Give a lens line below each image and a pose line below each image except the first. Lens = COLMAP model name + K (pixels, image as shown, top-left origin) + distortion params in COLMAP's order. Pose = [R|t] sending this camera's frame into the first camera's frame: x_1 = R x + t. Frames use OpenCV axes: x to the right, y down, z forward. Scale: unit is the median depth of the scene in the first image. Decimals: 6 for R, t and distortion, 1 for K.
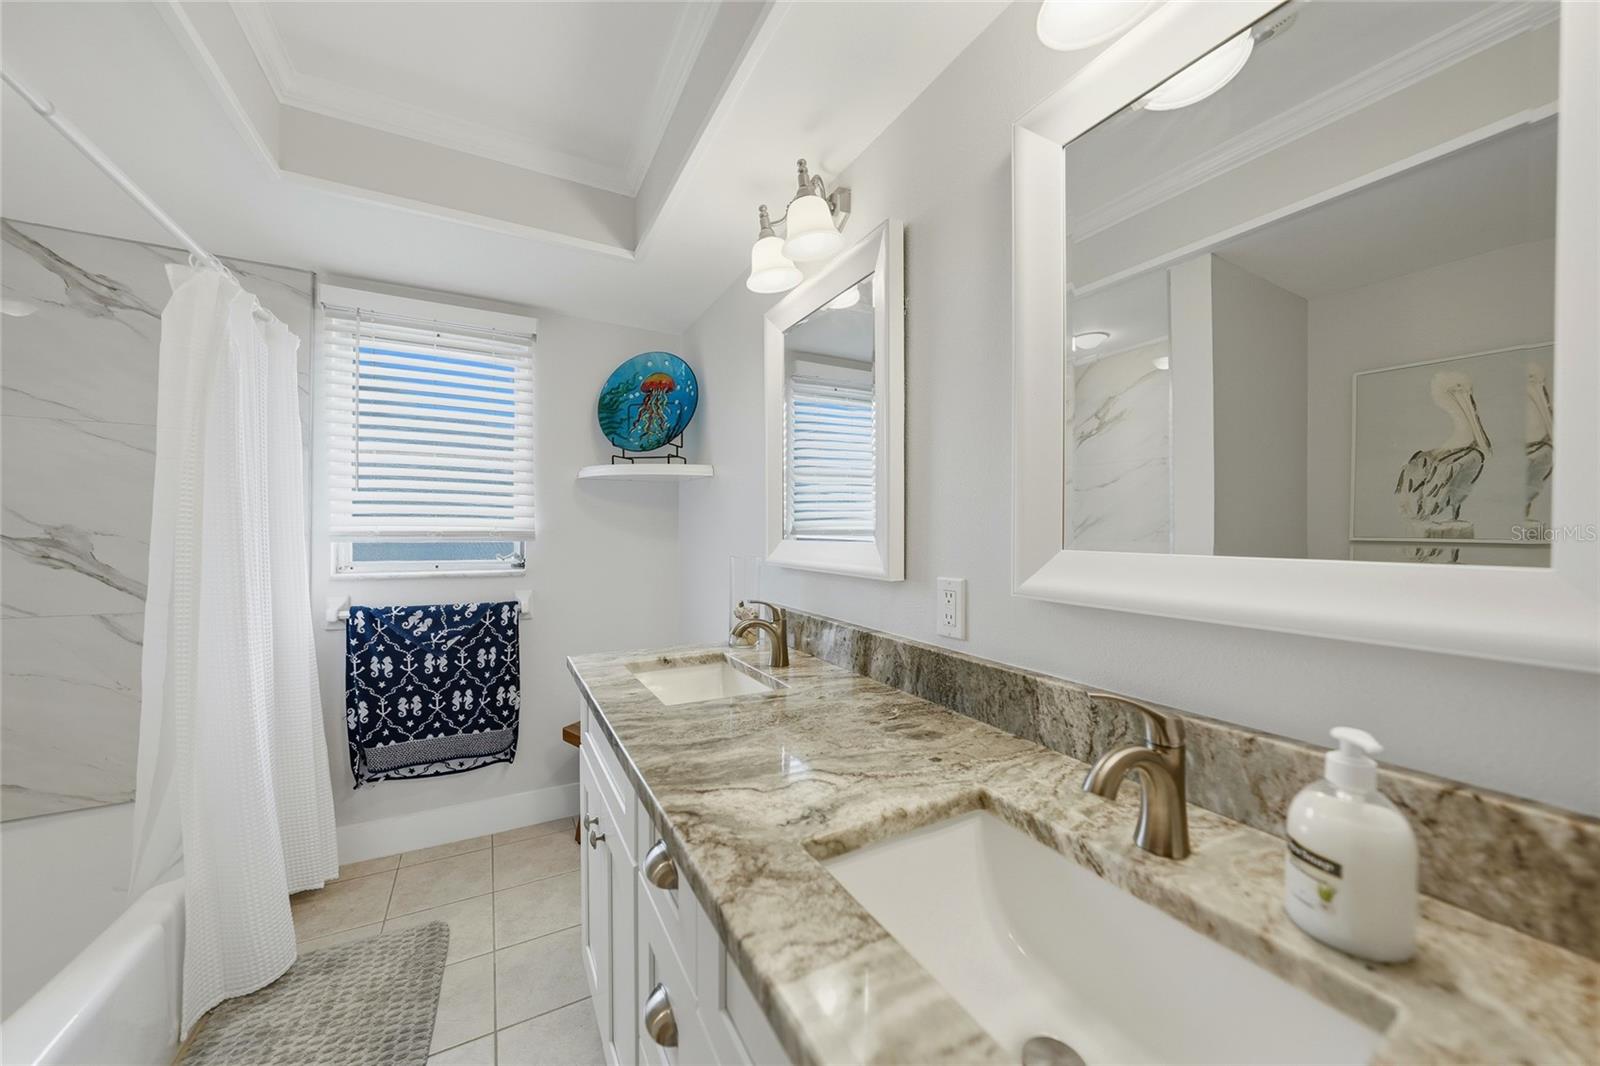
lens RADIAL K [[562.9, 0, 800.9], [0, 562.9, 524.9], [0, 0, 1]] dist [-0.025198, 0.005555]
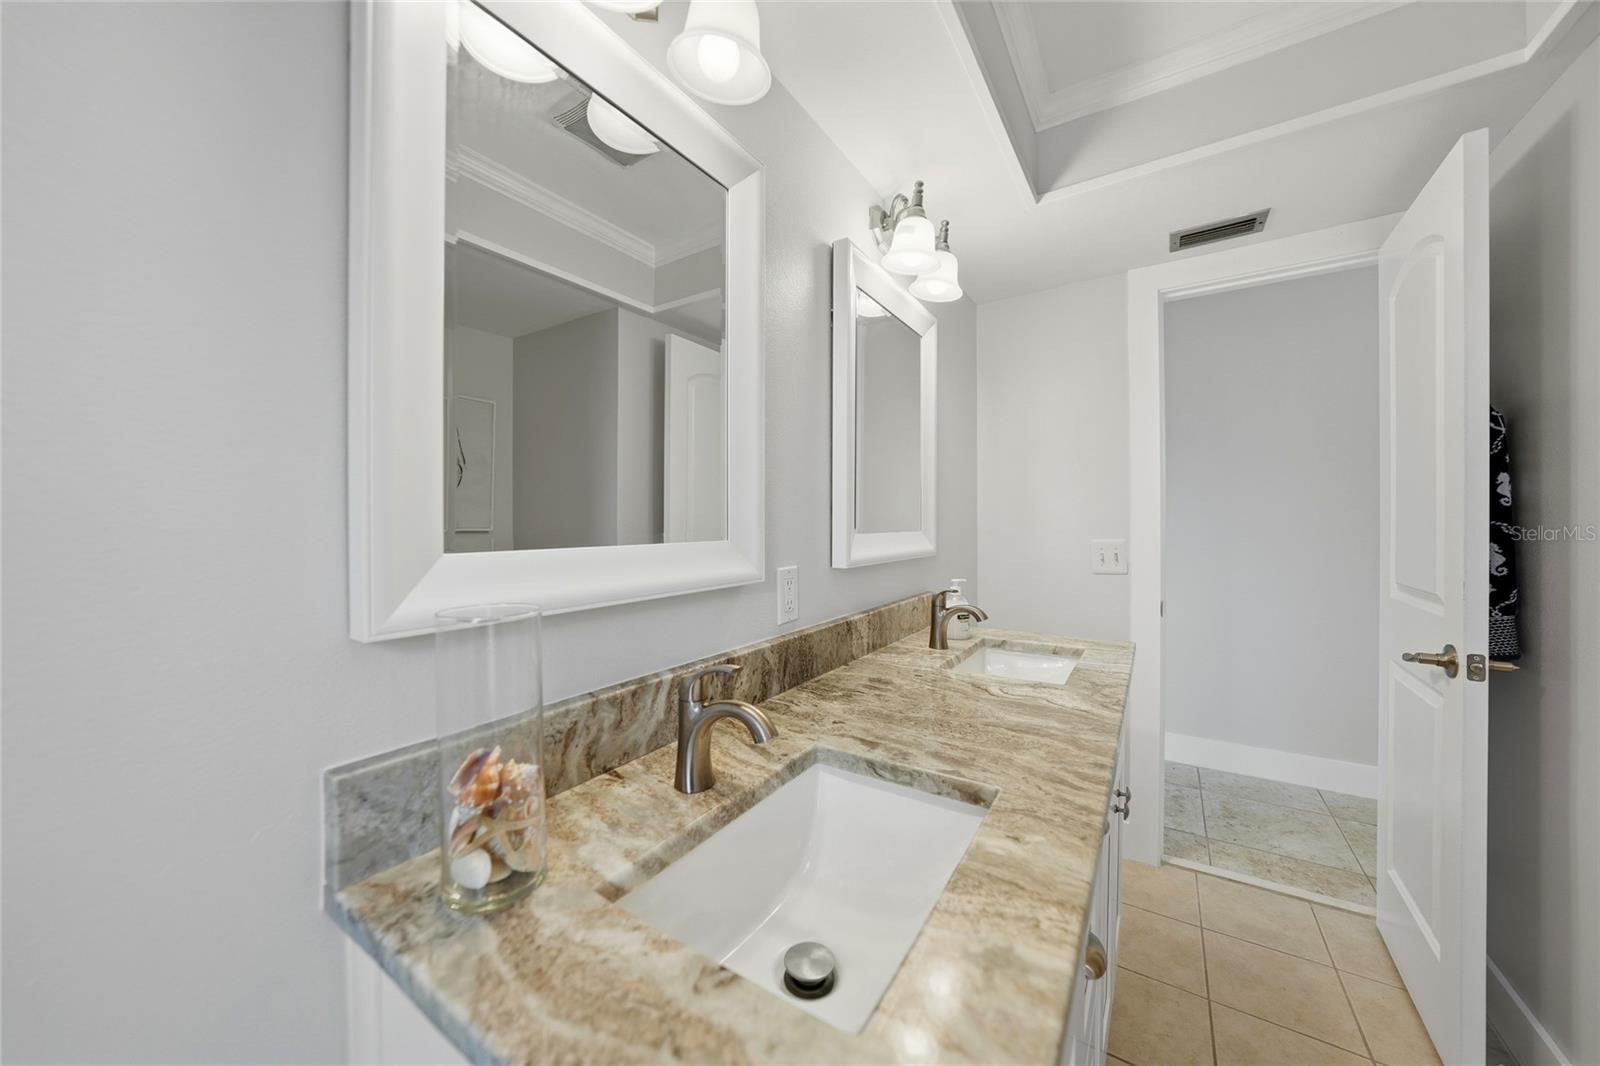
lens RADIAL K [[562.9, 0, 800.9], [0, 562.9, 524.9], [0, 0, 1]] dist [-0.025198, 0.005555]
pose [[-0.475004, -0.006445, 0.879960, -0.722189], [-0.003689, 0.999979, 0.005333, 0.009380], [-0.879976, -0.000713, -0.475017, 1.556916]]
